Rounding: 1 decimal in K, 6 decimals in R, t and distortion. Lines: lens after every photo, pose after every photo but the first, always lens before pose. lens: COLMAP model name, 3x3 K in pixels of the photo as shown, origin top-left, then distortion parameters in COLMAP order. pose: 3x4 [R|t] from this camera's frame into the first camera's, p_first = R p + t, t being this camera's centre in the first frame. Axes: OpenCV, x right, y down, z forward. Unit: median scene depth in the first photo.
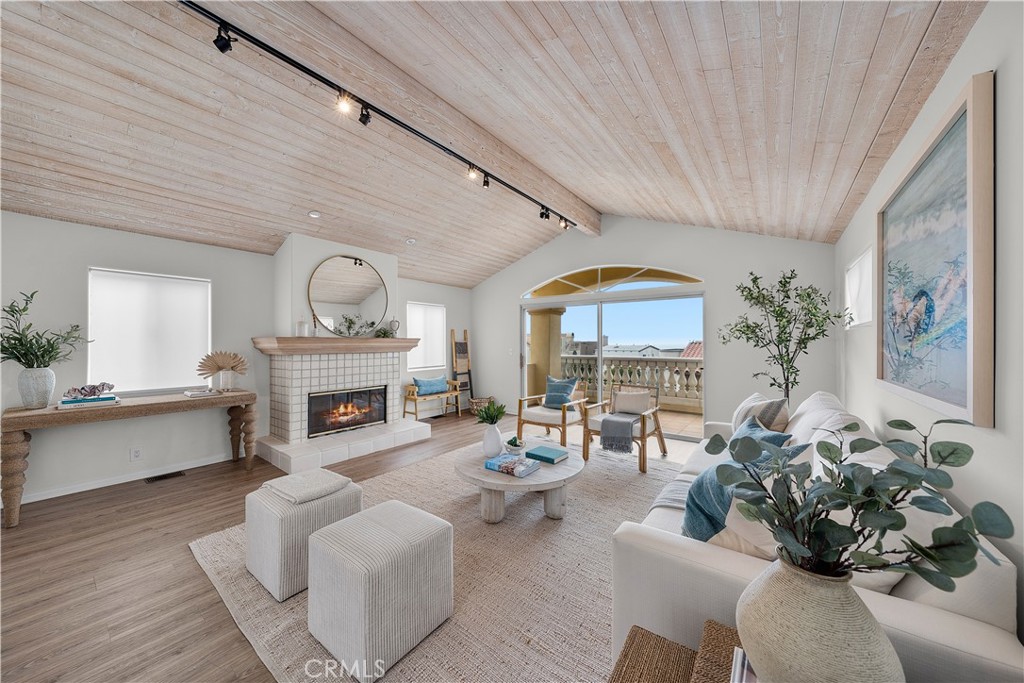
lens RADIAL K [[353.8, 0, 538.2], [0, 353.8, 341.1], [0, 0, 1]] dist [-0.006870, 0.001314]
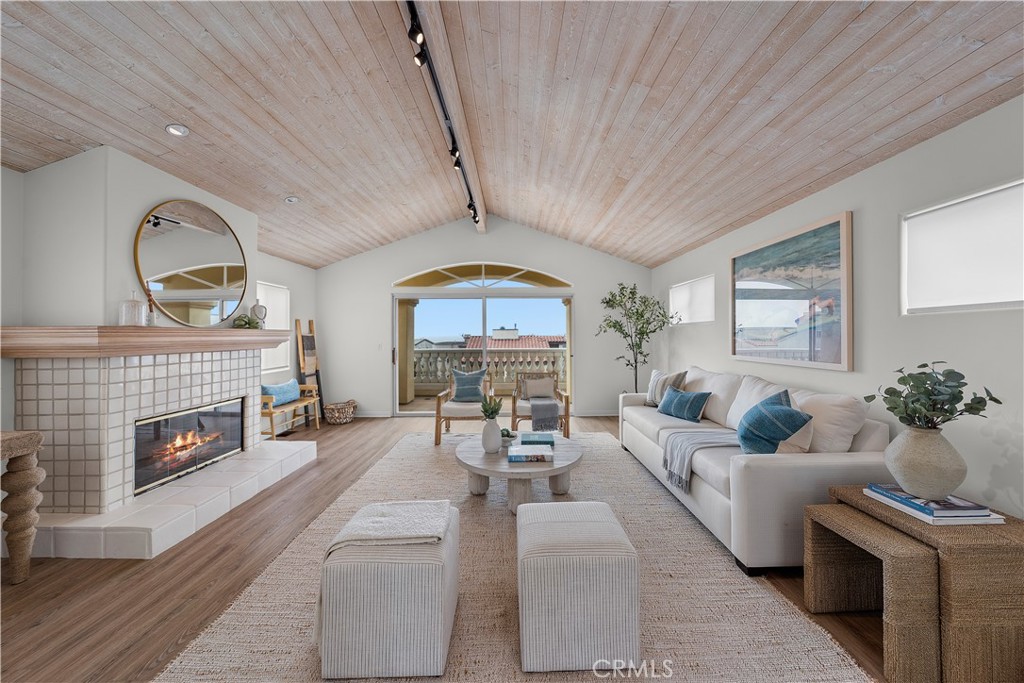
lens RADIAL K [[353.8, 0, 519.3], [0, 353.8, 333.2], [0, 0, 1]] dist [-0.006870, 0.001314]
pose [[0.800177, 0.001174, 0.599763, -0.435595], [0.002021, 0.999987, -0.004654, 0.003212], [-0.599761, 0.004936, 0.800164, 0.119149]]
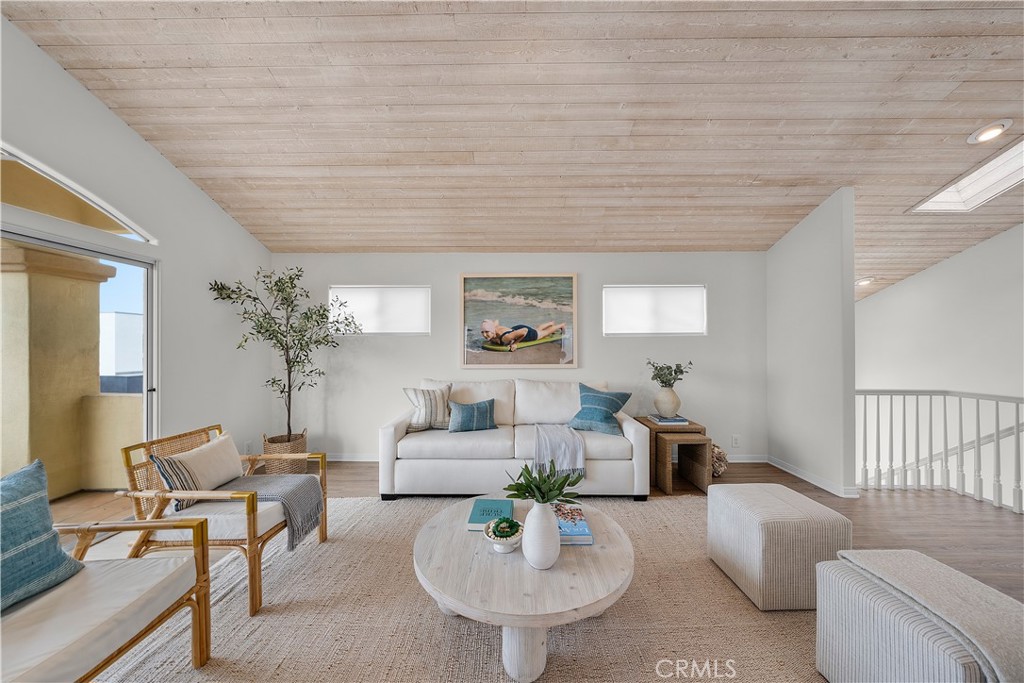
lens RADIAL K [[353.8, 0, 509.3], [0, 353.8, 347.3], [0, 0, 1]] dist [-0.006870, 0.001314]
pose [[-0.570858, 0.005138, 0.821033, -0.352316], [0.001556, 0.999985, -0.005176, 0.010872], [-0.821047, -0.001678, -0.570857, 0.938427]]
